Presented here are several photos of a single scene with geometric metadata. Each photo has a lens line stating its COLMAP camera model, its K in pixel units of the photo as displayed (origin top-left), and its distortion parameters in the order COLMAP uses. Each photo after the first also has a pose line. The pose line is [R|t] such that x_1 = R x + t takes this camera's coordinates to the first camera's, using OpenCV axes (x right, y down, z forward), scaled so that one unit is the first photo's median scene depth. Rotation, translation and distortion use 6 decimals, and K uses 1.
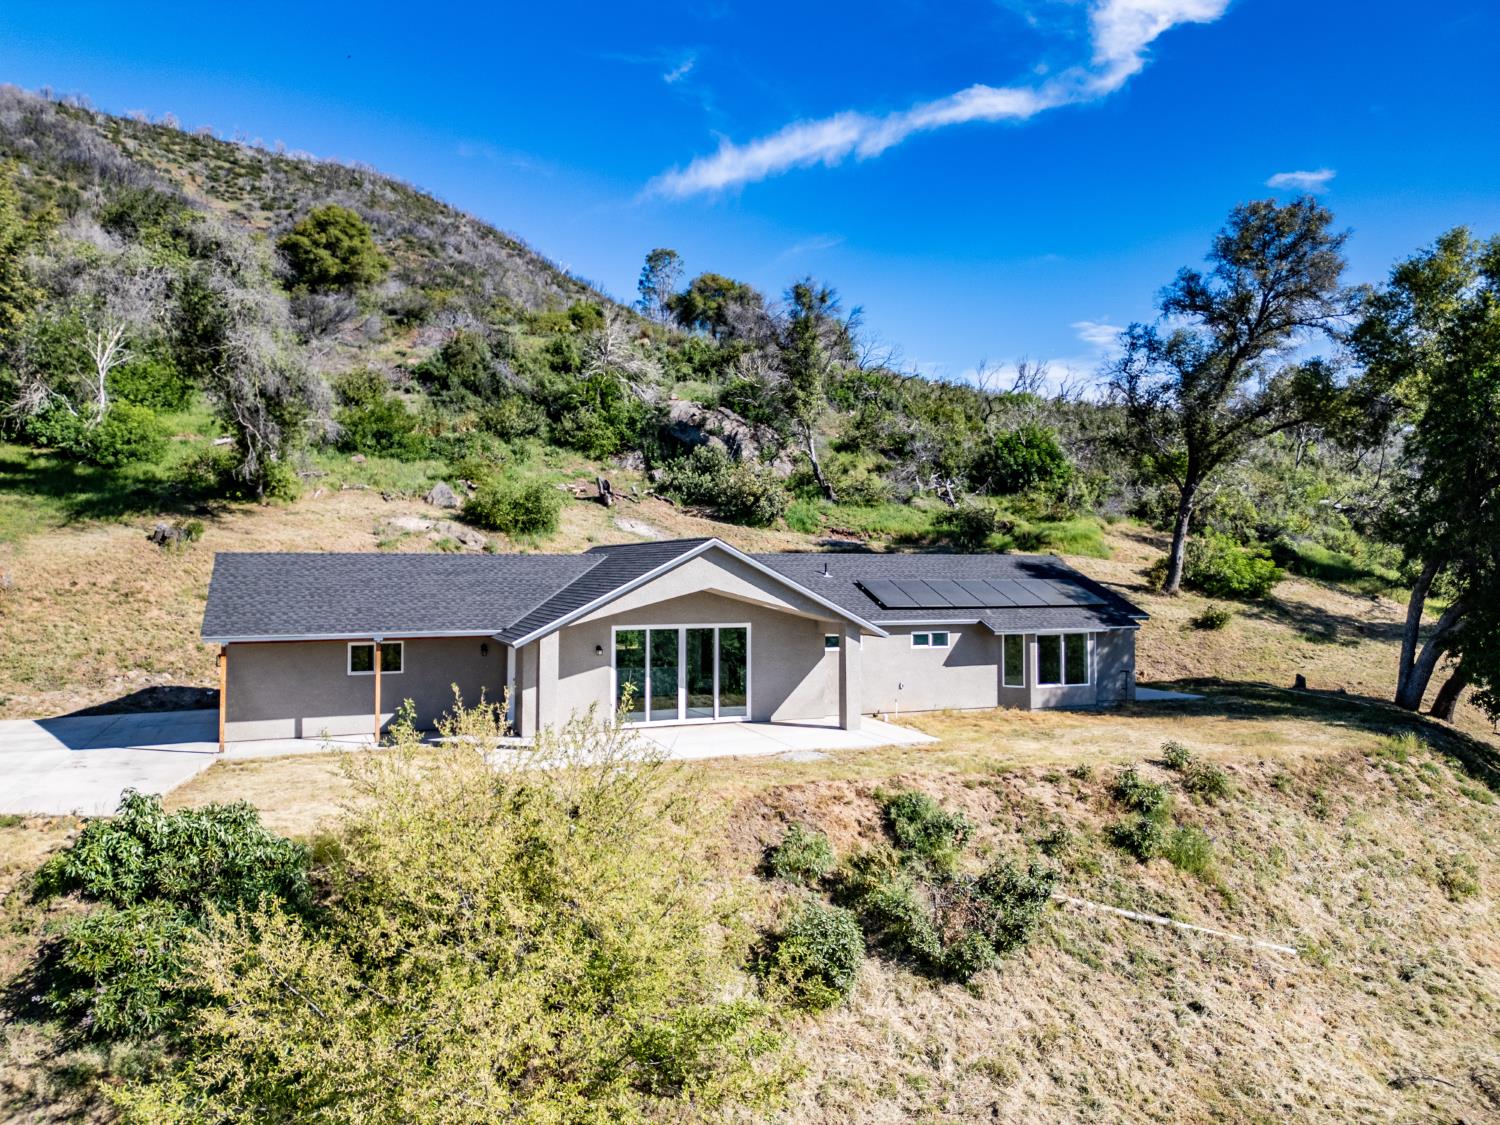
lens RADIAL K [[1043.8, 0, 750.0], [0, 1043.8, 562.5], [0, 0, 1]] dist [0.104304, -0.113825]
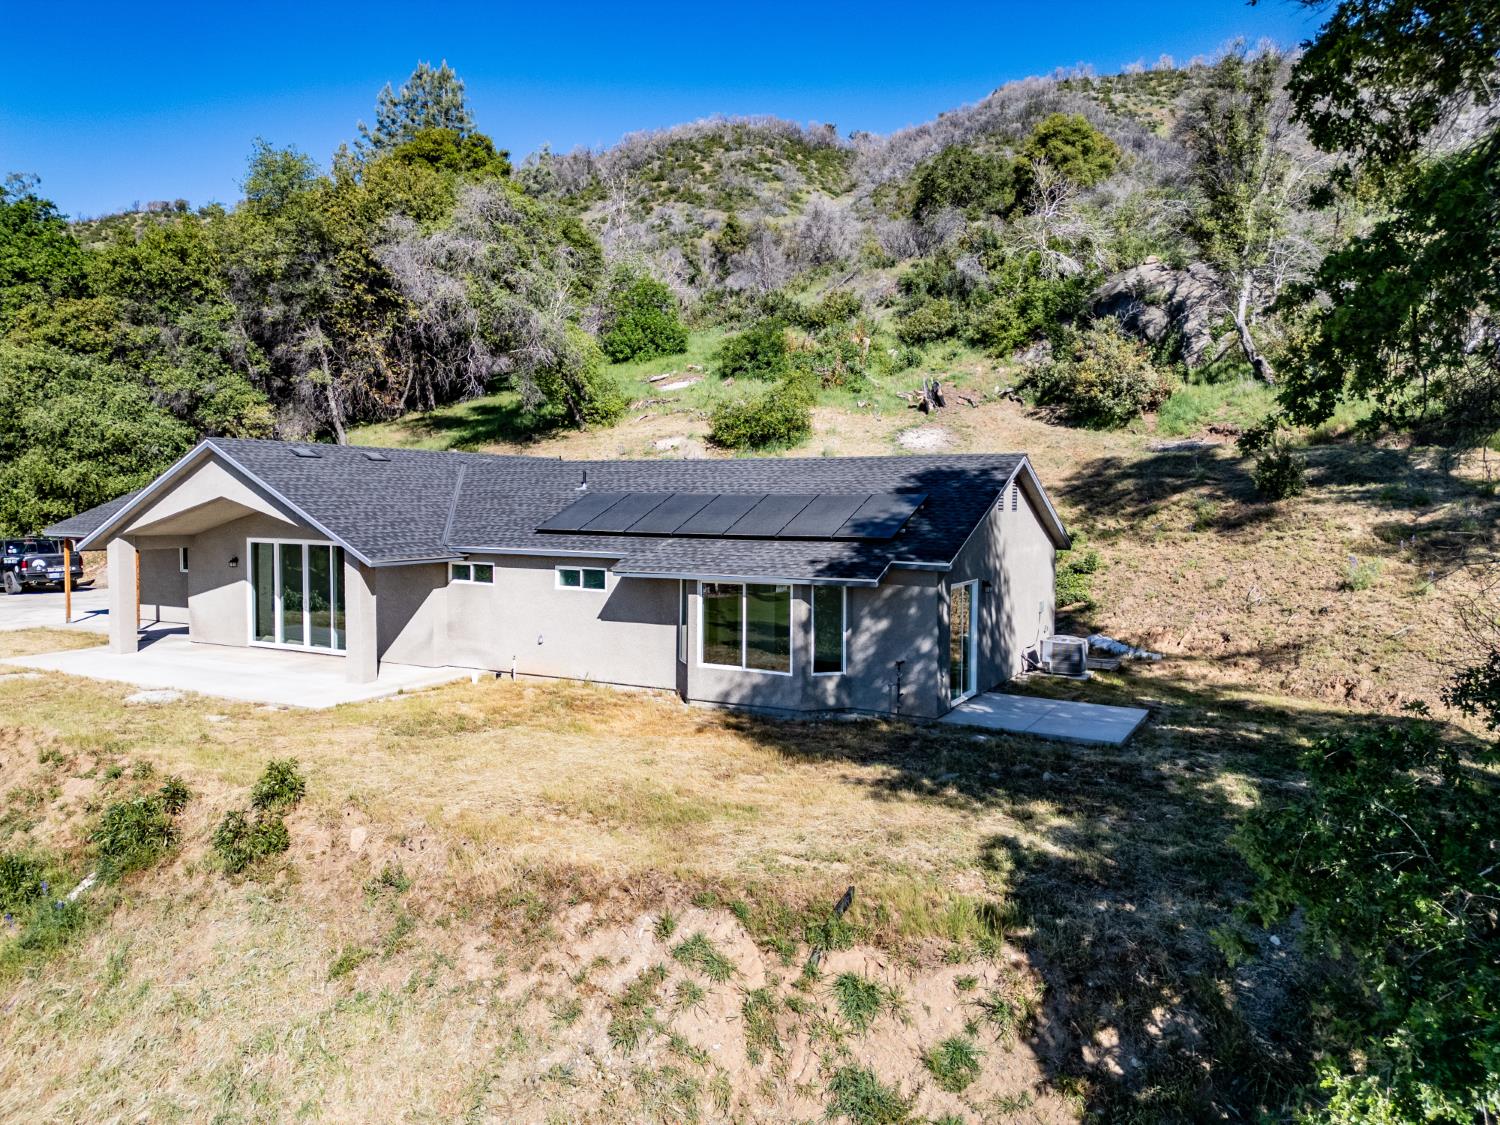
lens RADIAL K [[1048.8, 0, 750.0], [0, 1048.8, 562.5], [0, 0, 1]] dist [0.058457, -0.042841]
pose [[0.615074, 0.049479, -0.786915, 0.415517], [0.001328, 0.997963, 0.063787, 0.010103], [0.788468, -0.040279, 0.613755, 0.351164]]
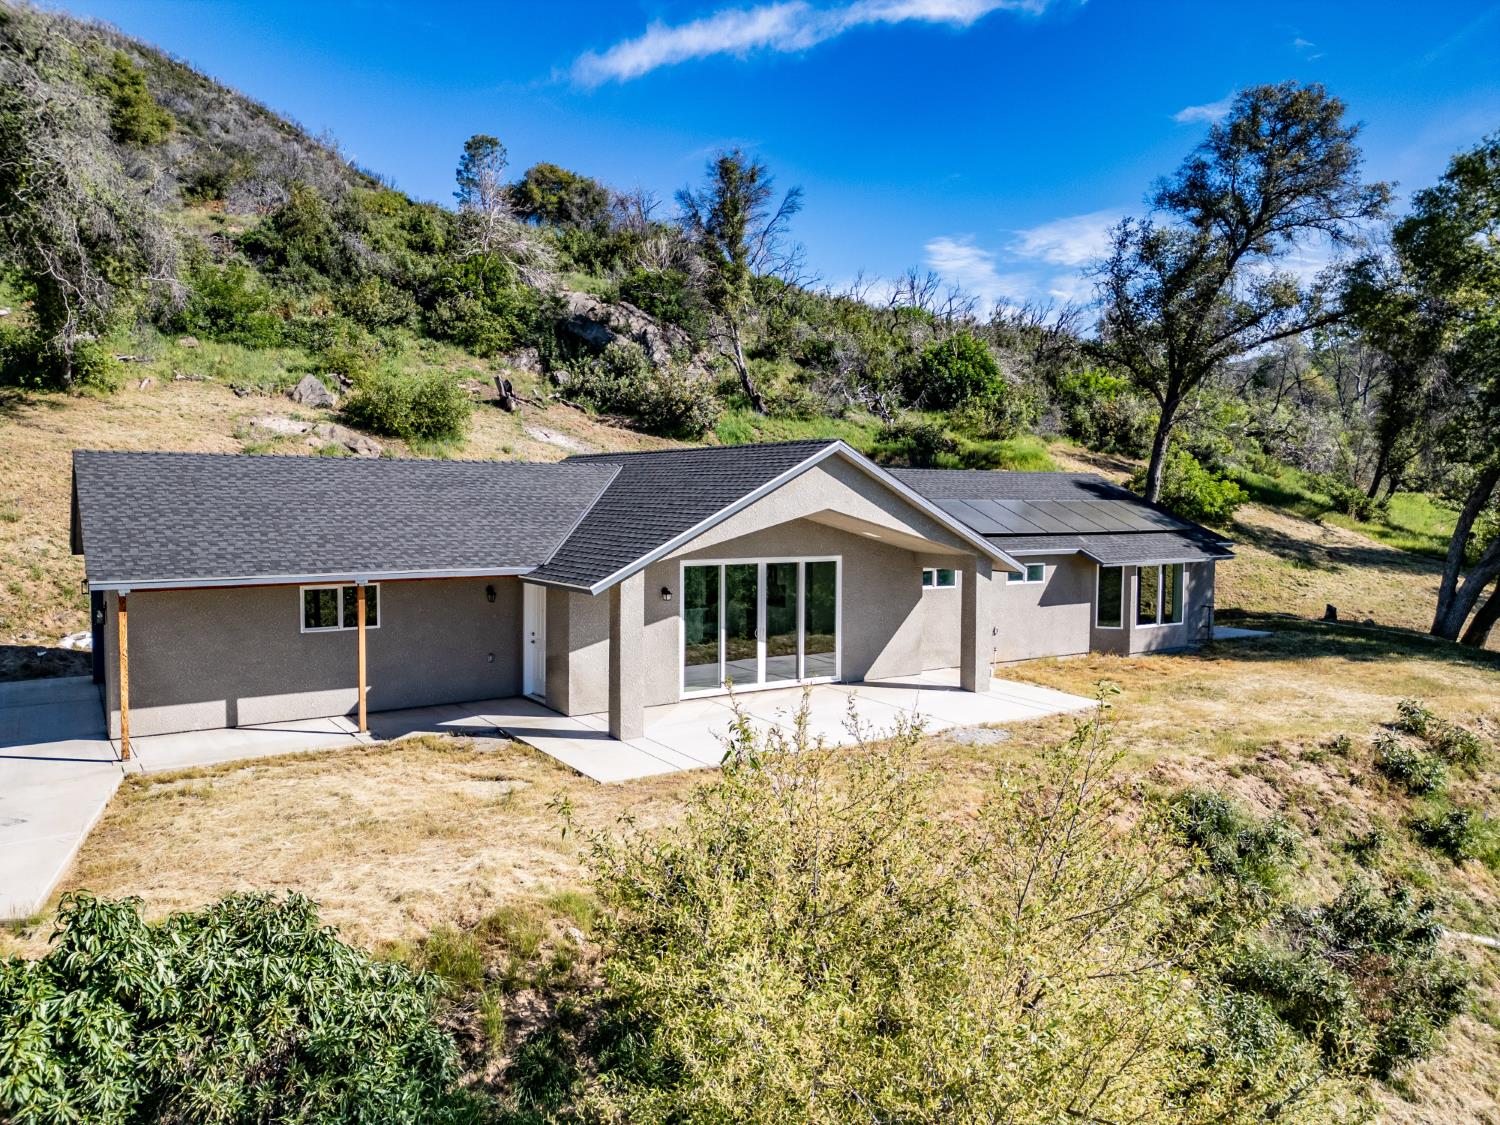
lens RADIAL K [[1048.8, 0, 750.0], [0, 1048.8, 562.5], [0, 0, 1]] dist [0.058457, -0.042841]
pose [[0.982465, -0.005540, 0.186362, -0.100722], [-0.007891, 0.997427, 0.071253, 0.004506], [-0.186278, -0.071475, 0.979894, 0.126763]]
